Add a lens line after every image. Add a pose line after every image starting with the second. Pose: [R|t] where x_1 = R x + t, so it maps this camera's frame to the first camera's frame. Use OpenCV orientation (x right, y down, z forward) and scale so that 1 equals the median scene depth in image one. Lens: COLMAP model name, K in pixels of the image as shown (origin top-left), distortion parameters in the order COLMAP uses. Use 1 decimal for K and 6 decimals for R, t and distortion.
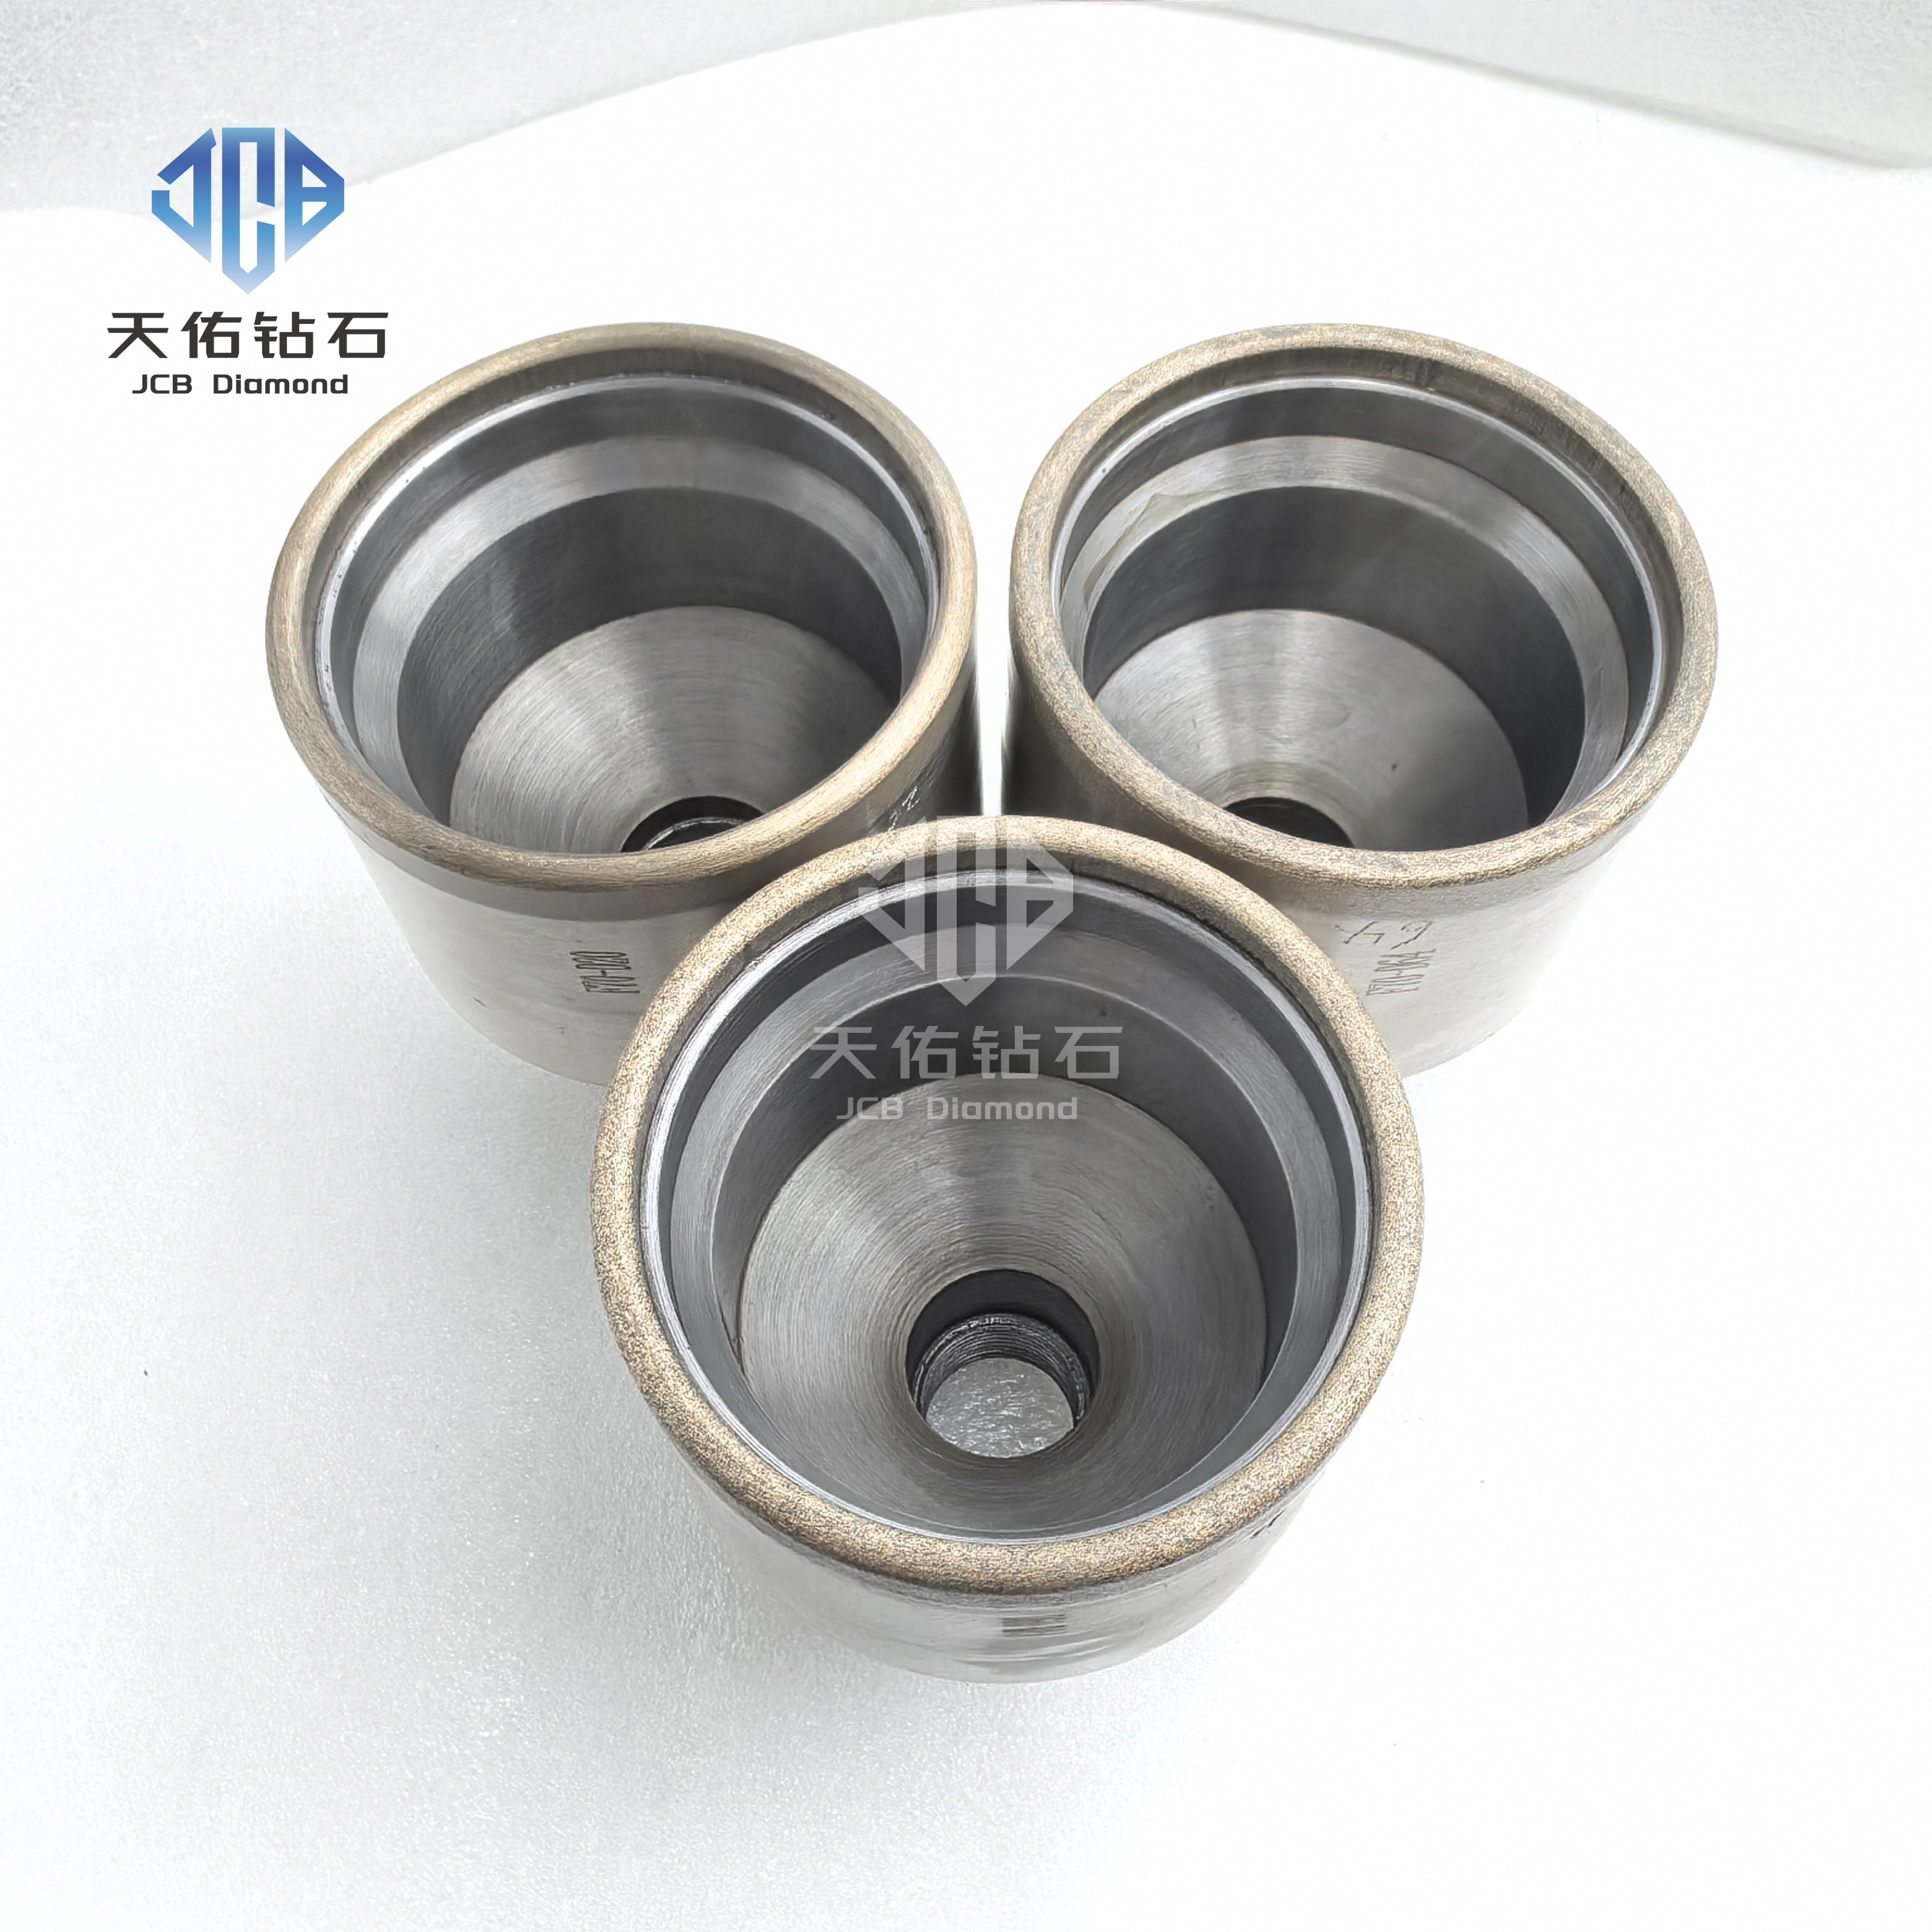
lens RADIAL K [[2013.5, 0, 966.0], [0, 2013.5, 966.0], [0, 0, 1]] dist [-0.019594, -0.044617]
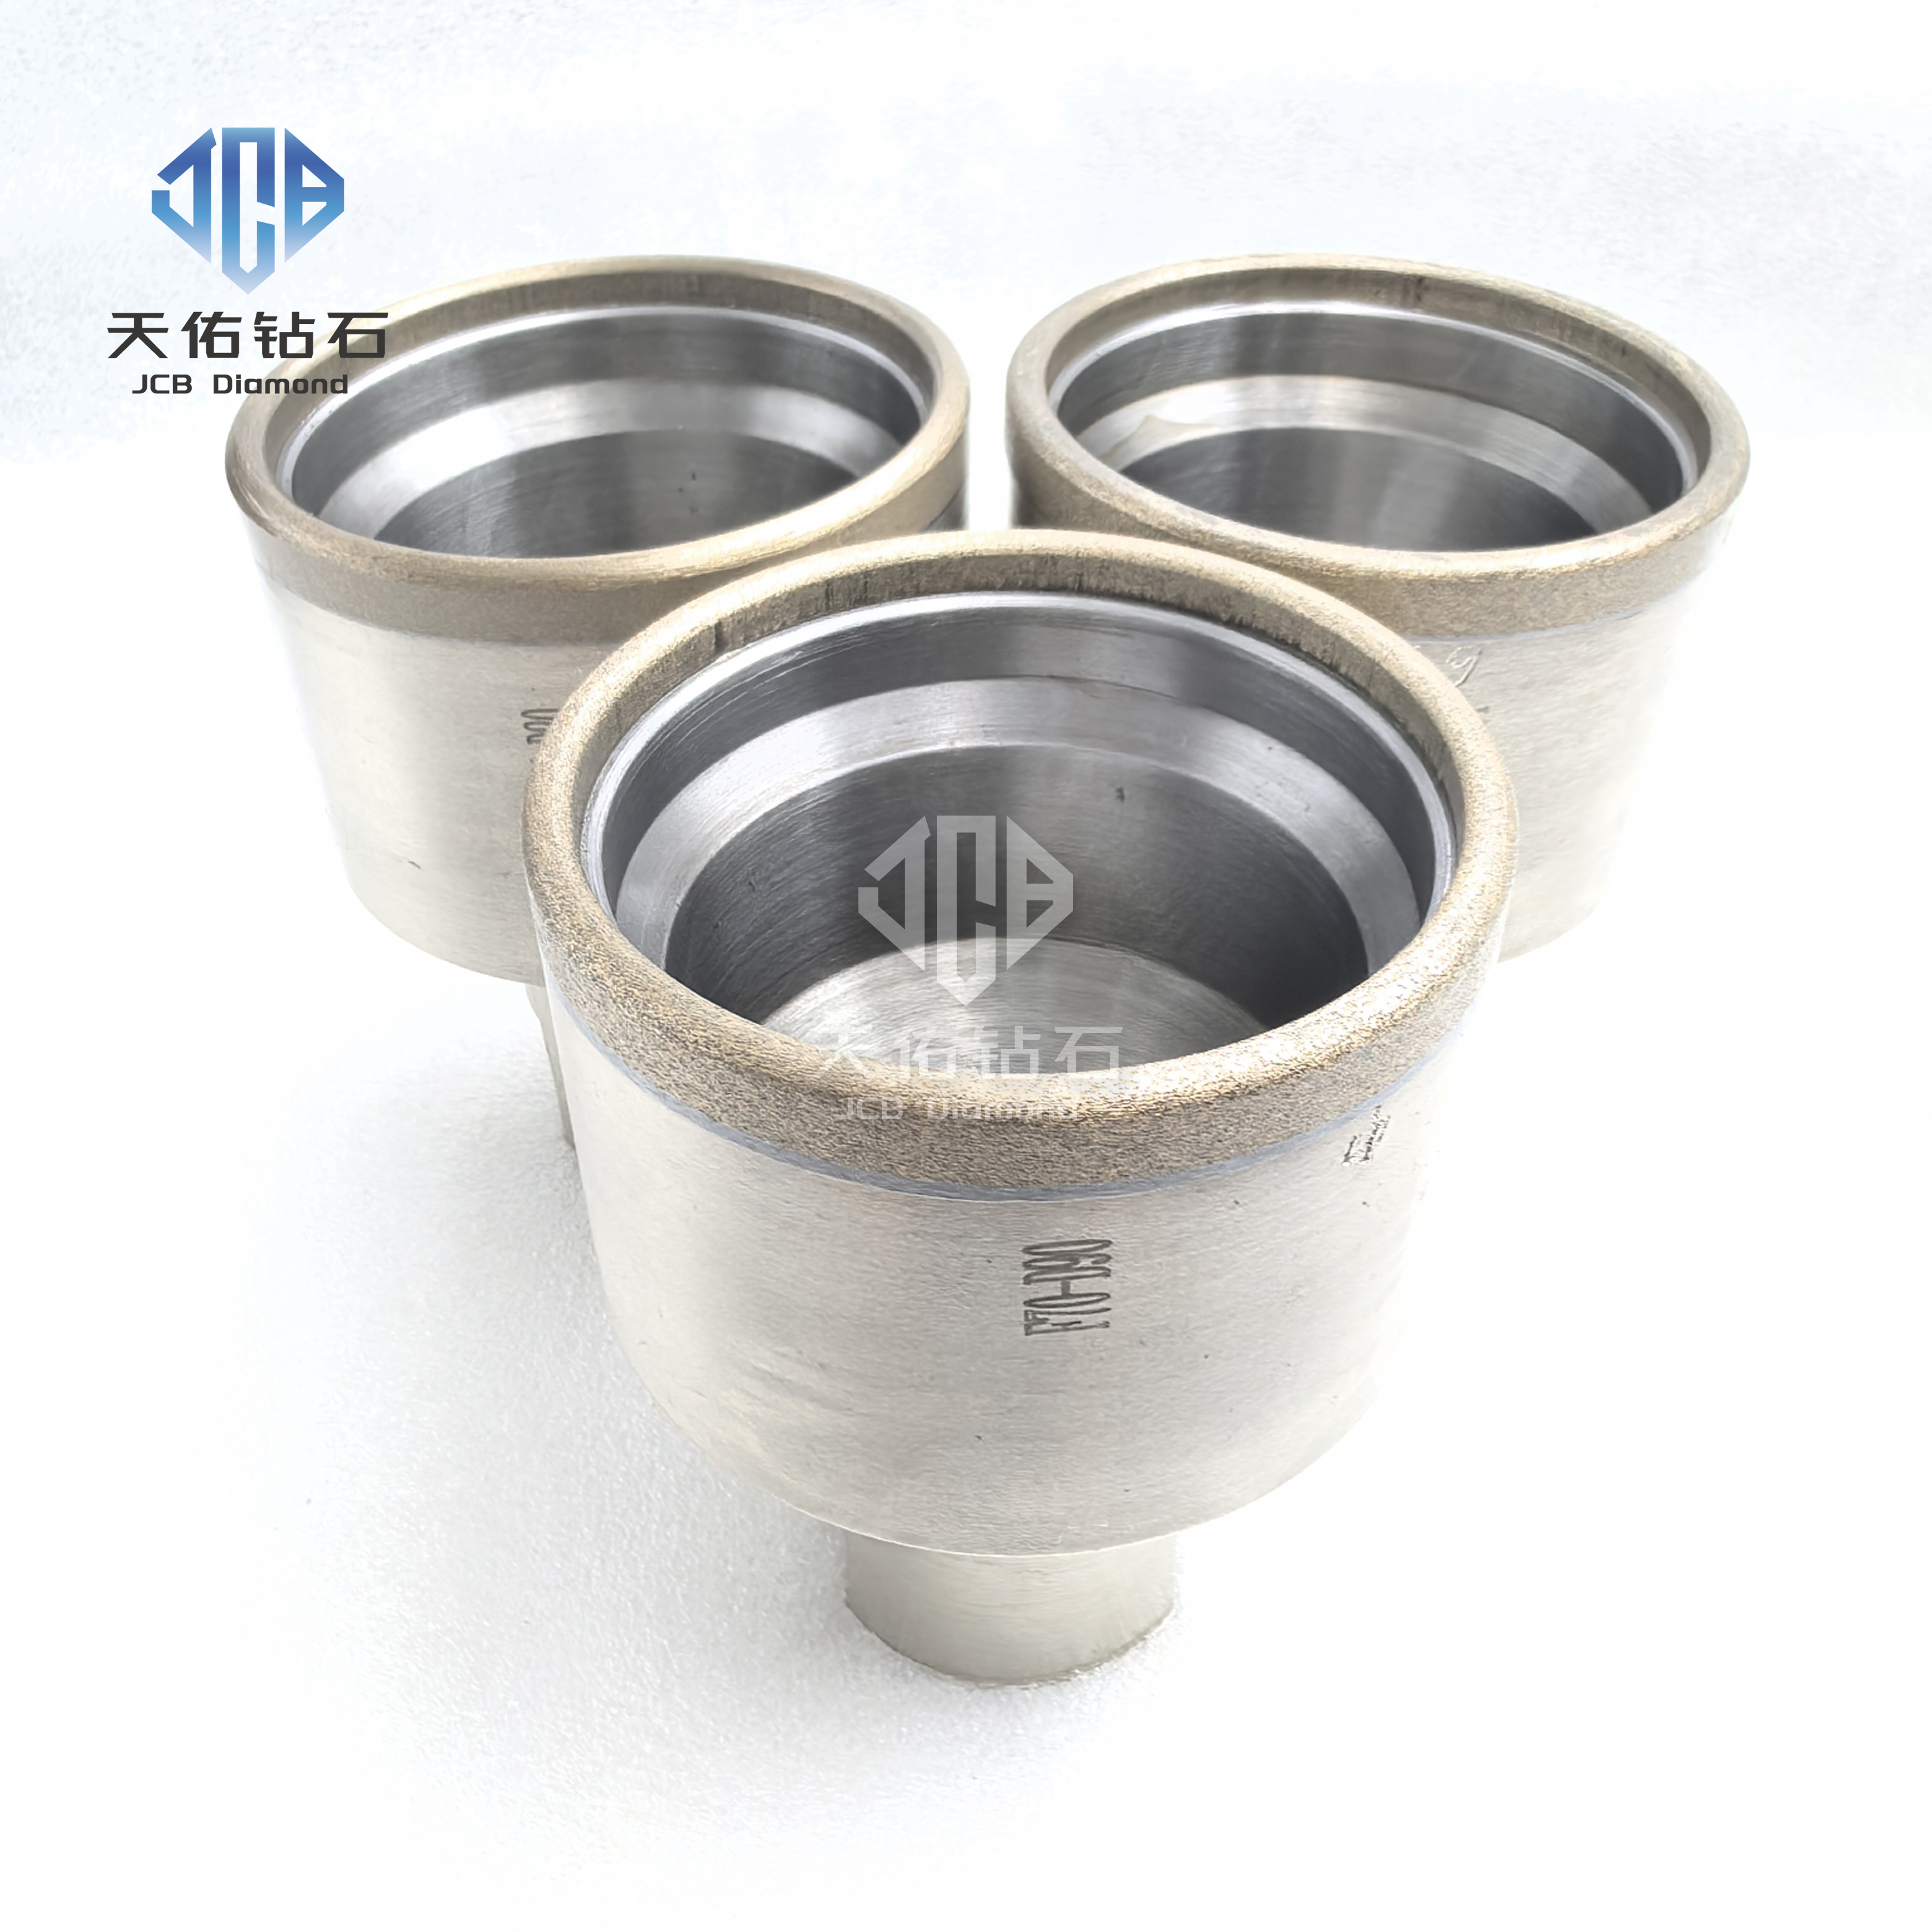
lens RADIAL K [[2013.5, 0, 966.0], [0, 2013.5, 966.0], [0, 0, 1]] dist [-0.019594, -0.044617]
pose [[0.999901, -0.007203, 0.012061, -0.010169], [0.011276, 0.923578, -0.383245, 0.410162], [-0.008379, 0.383343, 0.923568, 0.203943]]
